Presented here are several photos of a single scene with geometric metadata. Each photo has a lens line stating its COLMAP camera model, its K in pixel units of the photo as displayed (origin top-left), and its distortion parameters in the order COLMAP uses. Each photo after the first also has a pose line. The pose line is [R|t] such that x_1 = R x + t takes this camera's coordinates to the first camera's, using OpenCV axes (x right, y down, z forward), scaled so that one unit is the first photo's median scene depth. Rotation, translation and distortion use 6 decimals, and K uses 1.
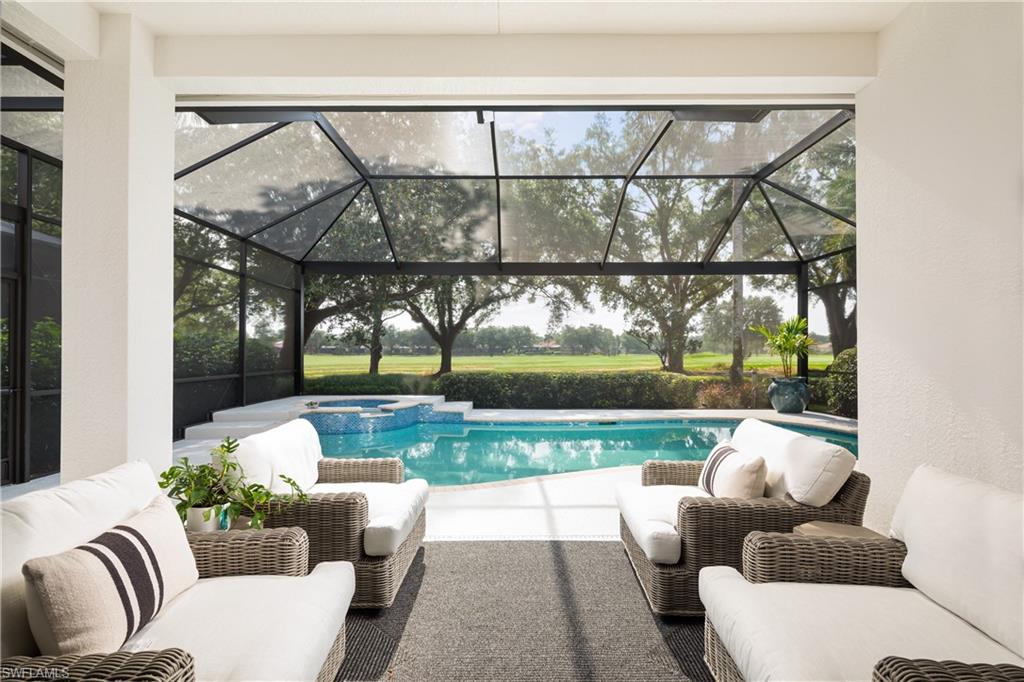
lens RADIAL K [[509.2, 0, 505.1], [0, 509.2, 346.9], [0, 0, 1]] dist [0.002206, 0.000106]
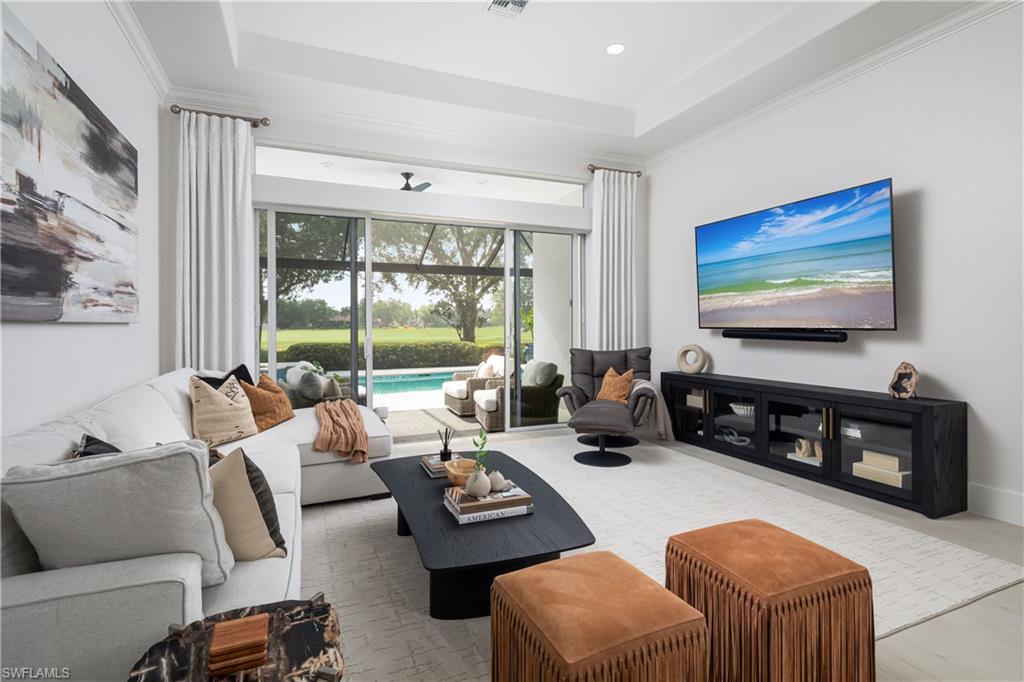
lens RADIAL K [[504.9, 0, 520.3], [0, 504.9, 322.6], [0, 0, 1]] dist [0.000841, -0.000824]
pose [[0.911645, -0.000768, 0.410977, -0.054367], [-0.001042, 0.999991, 0.004181, -0.004099], [-0.410977, -0.004240, 0.911636, -0.167841]]
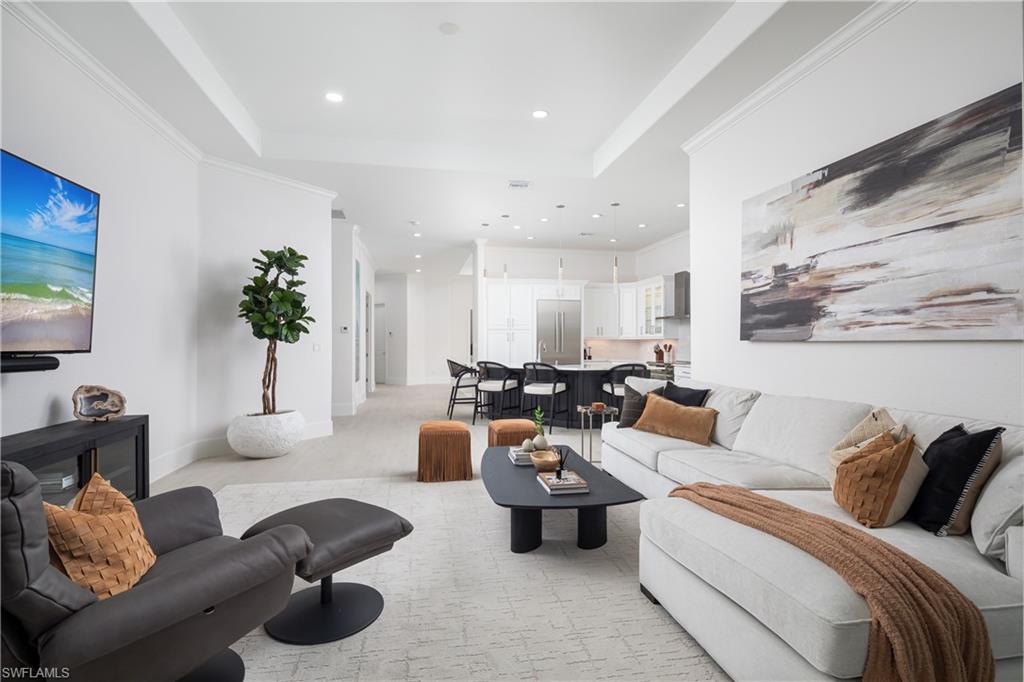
lens RADIAL K [[505.2, 0, 503.6], [0, 505.2, 332.2], [0, 0, 1]] dist [0.001765, -0.000064]
pose [[-0.983947, -0.001532, -0.178456, 0.010270], [0.003866, 0.999546, -0.029896, -0.002557], [0.178421, -0.030106, -0.983494, 0.052161]]
